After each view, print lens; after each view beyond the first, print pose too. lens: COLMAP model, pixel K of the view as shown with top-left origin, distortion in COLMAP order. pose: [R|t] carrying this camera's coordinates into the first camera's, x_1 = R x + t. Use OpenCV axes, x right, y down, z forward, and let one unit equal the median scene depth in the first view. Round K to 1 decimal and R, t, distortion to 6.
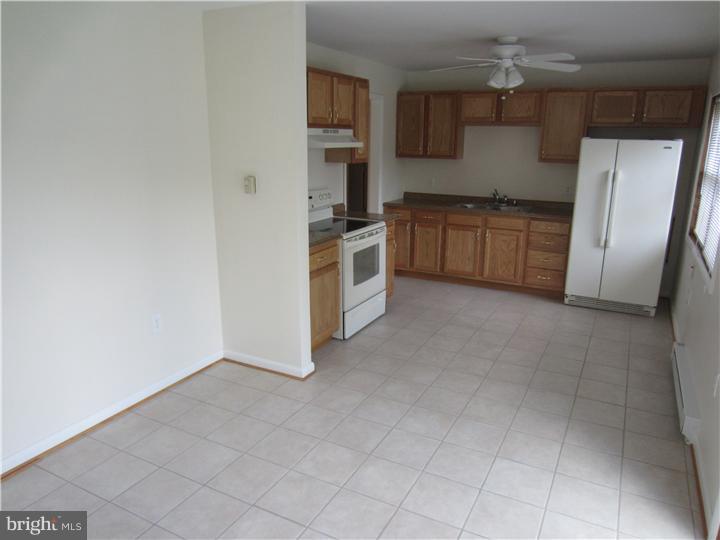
lens RADIAL K [[519.2, 0, 360.0], [0, 519.2, 270.0], [0, 0, 1]] dist [-0.023535, 0.008400]
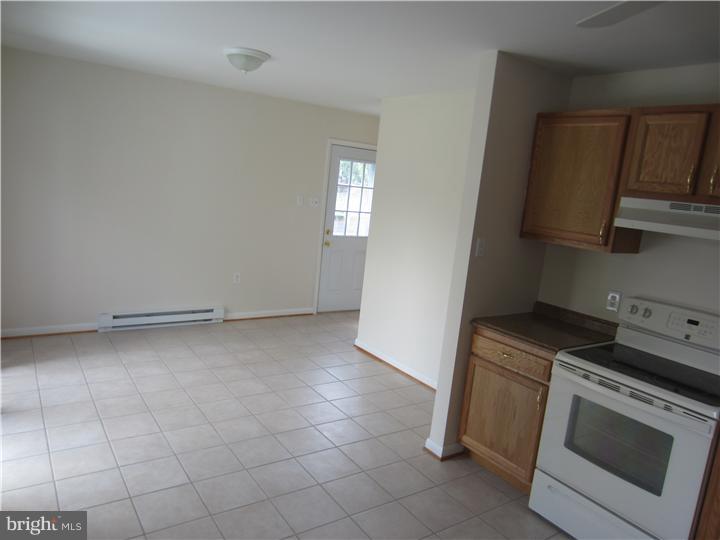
lens RADIAL K [[509.1, 0, 360.0], [0, 509.1, 270.0], [0, 0, 1]] dist [-0.021918, 0.003292]
pose [[-0.448450, 0.097919, -0.888428, 0.515451], [-0.326899, 0.907148, 0.264990, -0.201616], [0.831883, 0.409261, -0.374801, 0.806230]]
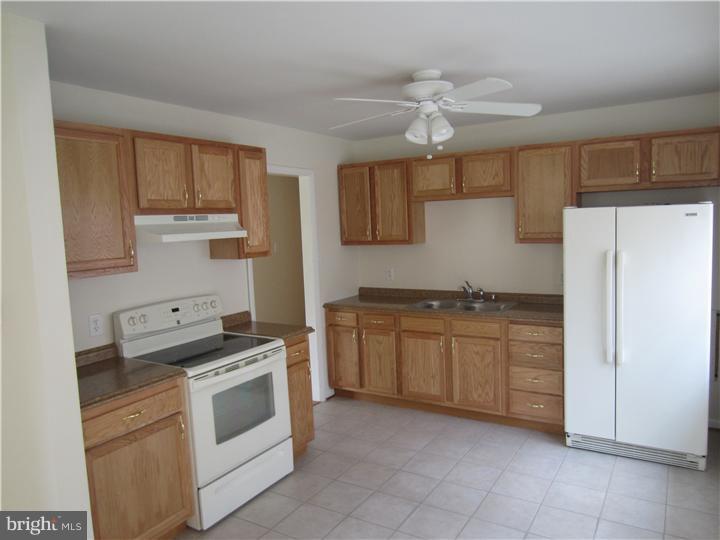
lens RADIAL K [[519.2, 0, 360.0], [0, 519.2, 270.0], [0, 0, 1]] dist [-0.023535, 0.008400]
pose [[0.996175, -0.044437, -0.075234, 0.195207], [0.031994, 0.986731, -0.159181, -0.066645], [0.081310, 0.156165, 0.984379, 0.287322]]
